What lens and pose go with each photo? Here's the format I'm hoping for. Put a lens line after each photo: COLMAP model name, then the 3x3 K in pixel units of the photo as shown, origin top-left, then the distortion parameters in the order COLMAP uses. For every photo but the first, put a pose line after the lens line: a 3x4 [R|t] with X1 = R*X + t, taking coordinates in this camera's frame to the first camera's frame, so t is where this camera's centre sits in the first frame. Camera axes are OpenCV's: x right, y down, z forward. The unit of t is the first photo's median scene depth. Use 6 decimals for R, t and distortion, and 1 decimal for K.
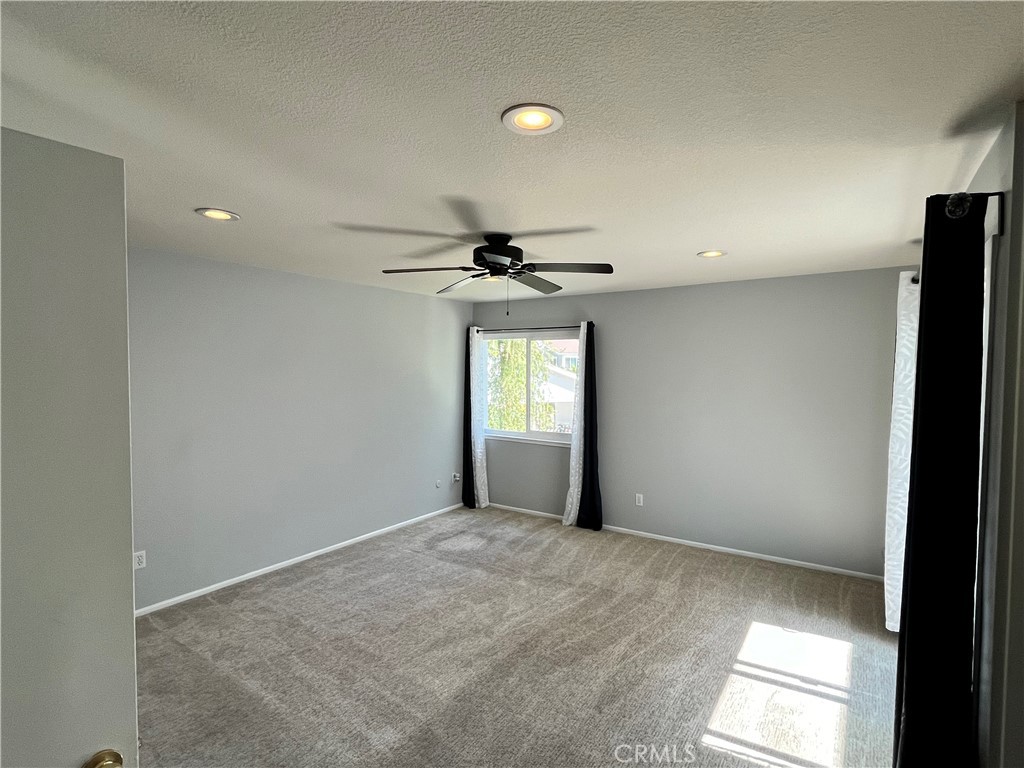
lens RADIAL K [[512.0, 0, 517.7], [0, 512.0, 391.7], [0, 0, 1]] dist [0.003827, 0.001031]
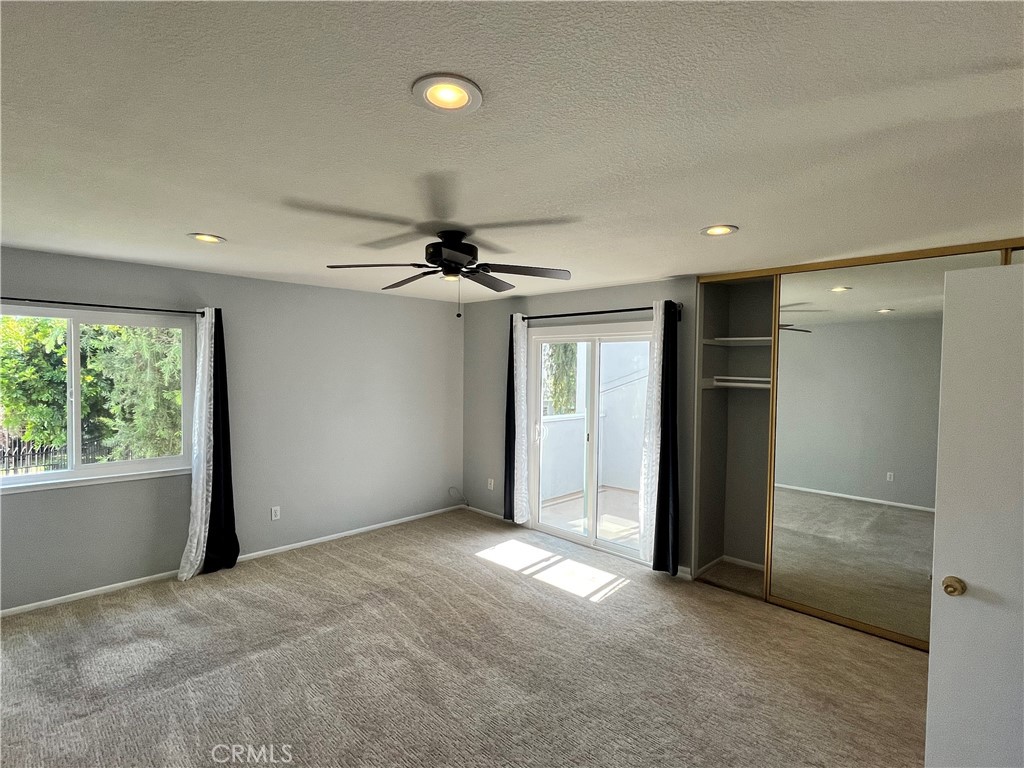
lens RADIAL K [[512.0, 0, 501.3], [0, 512.0, 388.2], [0, 0, 1]] dist [0.003827, 0.001031]
pose [[0.193821, -0.038923, 0.980265, -0.702820], [0.029032, 0.999003, 0.033927, -0.036059], [-0.980607, 0.021883, 0.194757, 0.526740]]
